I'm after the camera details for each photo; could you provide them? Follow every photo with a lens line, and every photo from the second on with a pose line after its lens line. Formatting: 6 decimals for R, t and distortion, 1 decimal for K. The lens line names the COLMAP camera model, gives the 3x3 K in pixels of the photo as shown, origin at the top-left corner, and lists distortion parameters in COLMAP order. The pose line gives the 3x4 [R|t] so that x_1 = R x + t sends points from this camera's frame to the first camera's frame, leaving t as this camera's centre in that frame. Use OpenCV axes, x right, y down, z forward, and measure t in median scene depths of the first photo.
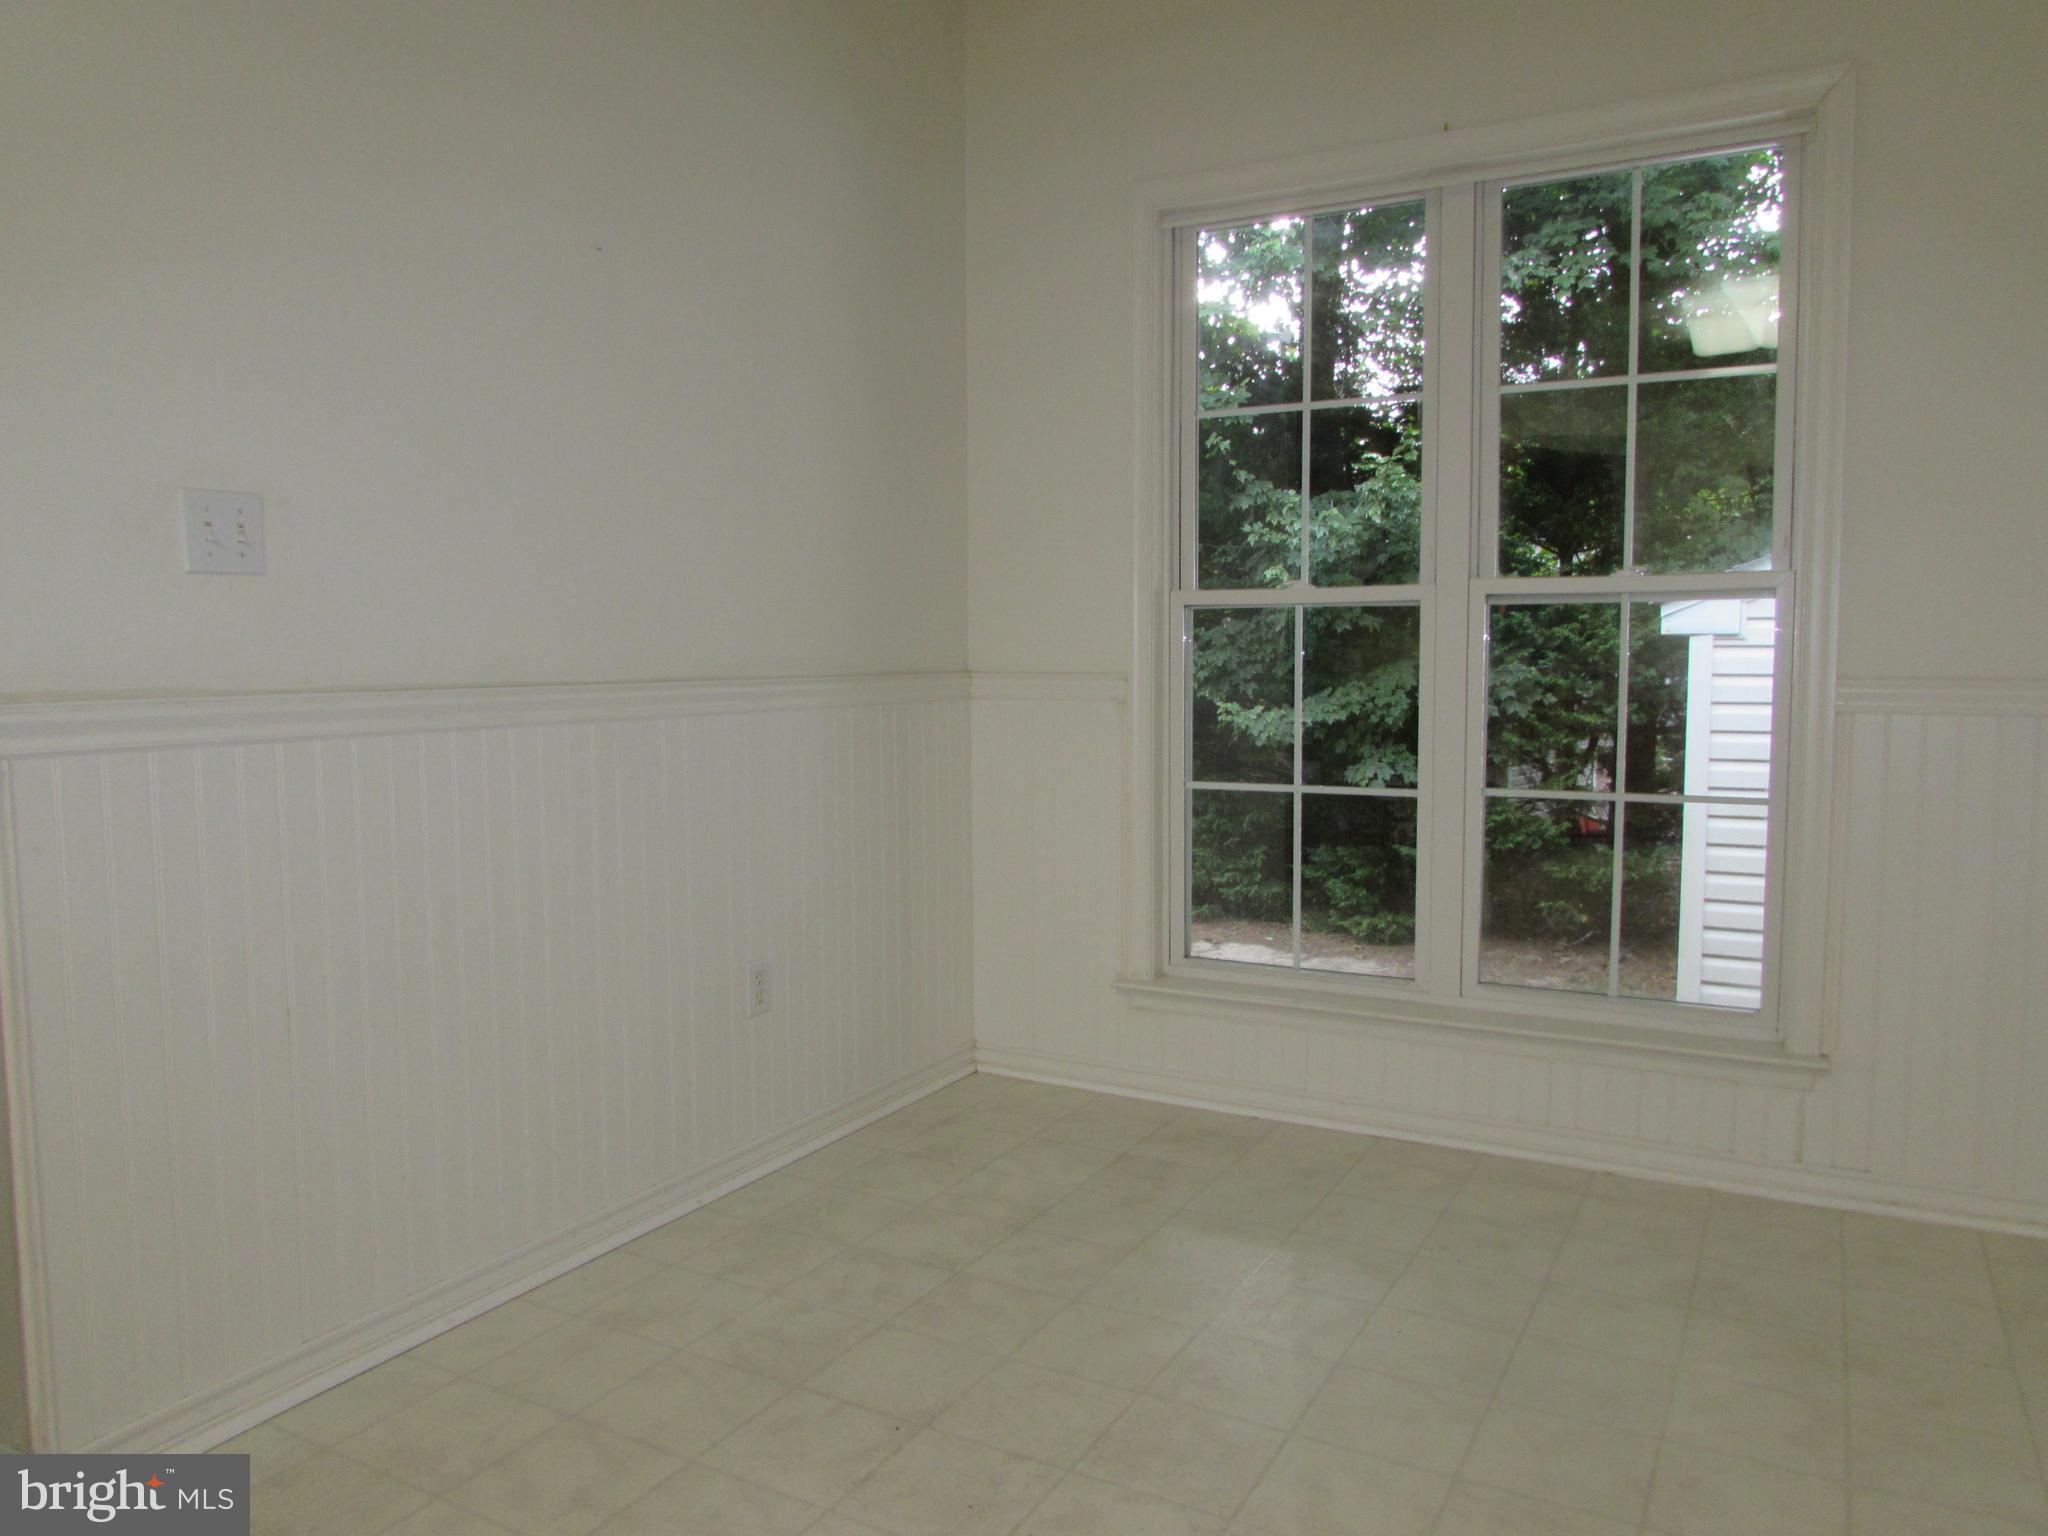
lens RADIAL K [[1444.8, 0, 1024.0], [0, 1444.8, 768.0], [0, 0, 1]] dist [-0.037942, 0.016003]
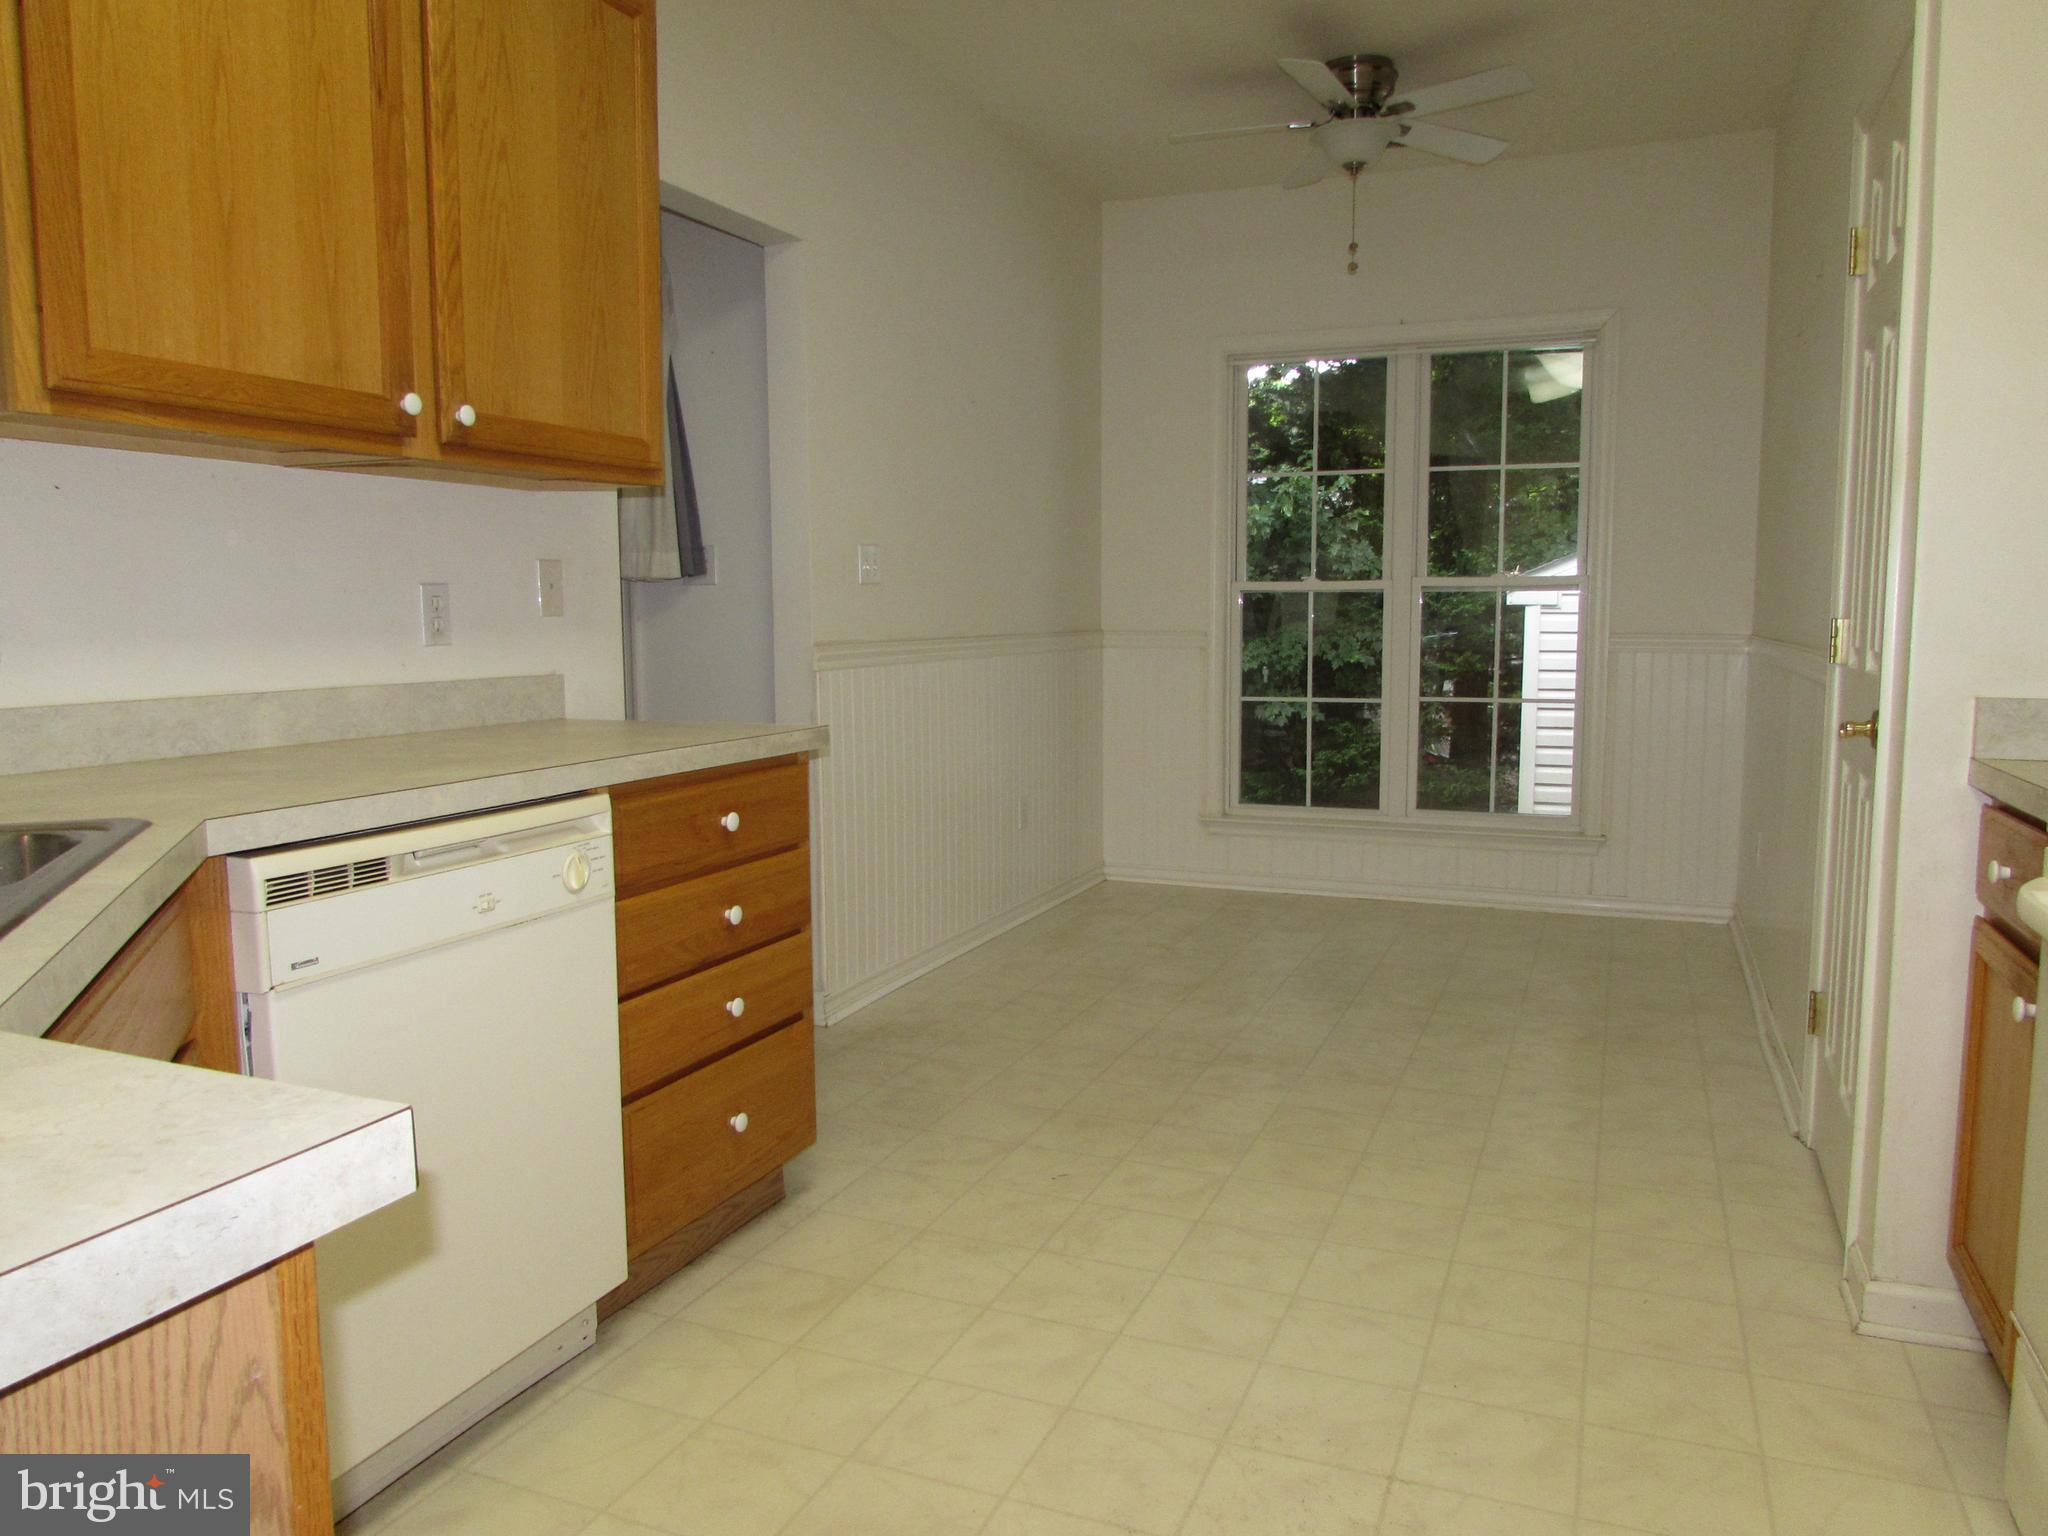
lens RADIAL K [[1444.8, 0, 1024.0], [0, 1444.8, 768.0], [0, 0, 1]] dist [-0.037942, 0.016003]
pose [[0.993433, -0.012460, 0.113731, -0.319555], [0.009249, 0.999545, 0.028717, 0.040362], [-0.114037, -0.027477, 0.993096, -0.612769]]
